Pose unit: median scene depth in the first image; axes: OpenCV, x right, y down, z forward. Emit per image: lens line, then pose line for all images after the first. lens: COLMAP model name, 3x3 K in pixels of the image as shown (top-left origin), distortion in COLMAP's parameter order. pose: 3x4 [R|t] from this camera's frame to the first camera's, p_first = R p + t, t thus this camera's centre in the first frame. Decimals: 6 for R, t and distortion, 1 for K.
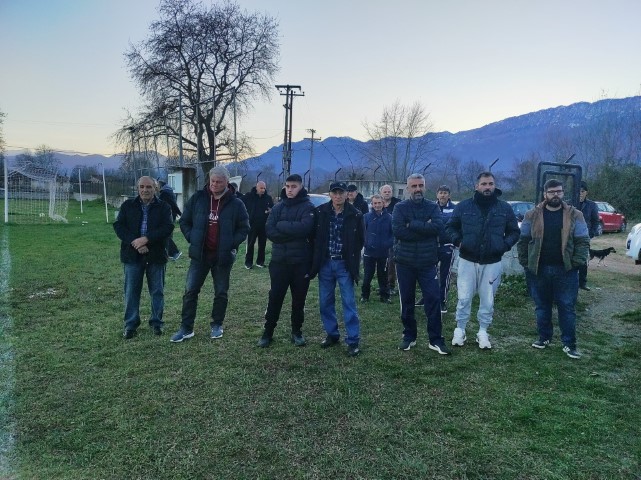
lens RADIAL K [[469.8, 0, 322.8], [0, 469.8, 239.2], [0, 0, 1]] dist [0.059365, -0.045680]
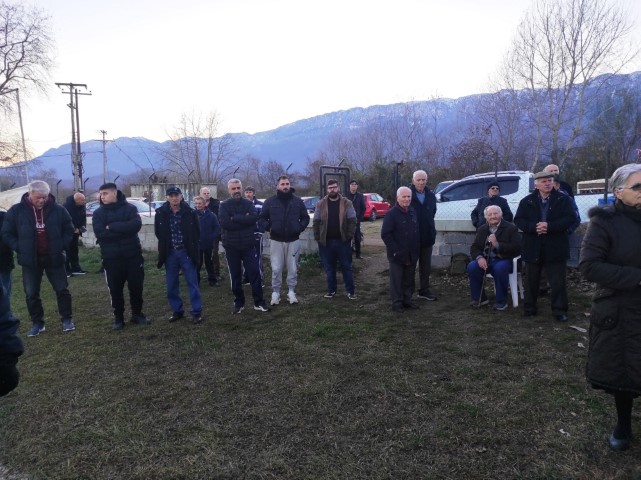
lens RADIAL K [[464.8, 0, 323.5], [0, 464.8, 240.6], [0, 0, 1]] dist [0.045392, -0.026718]
pose [[0.915904, -0.091194, 0.390901, -0.087839], [0.089647, 0.995725, 0.022248, 0.024139], [-0.391259, 0.014666, 0.920164, -0.271577]]
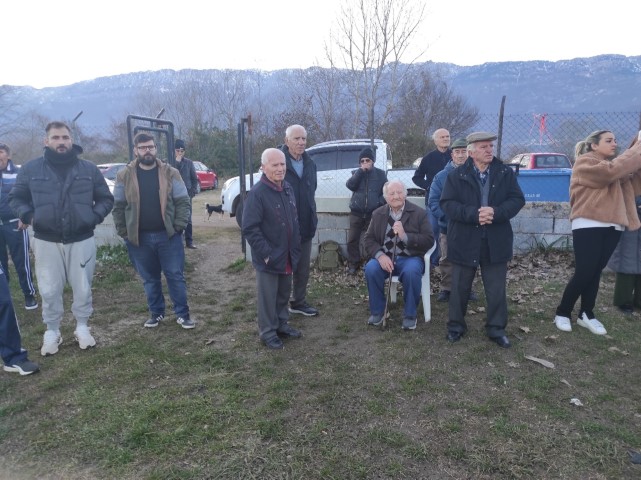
lens RADIAL K [[467.4, 0, 321.1], [0, 467.4, 240.4], [0, 0, 1]] dist [0.039816, -0.021028]
pose [[0.707692, -0.146241, 0.691220, 0.092161], [0.089663, 0.989023, 0.117448, -0.004319], [-0.700808, -0.021140, 0.713036, 0.154256]]
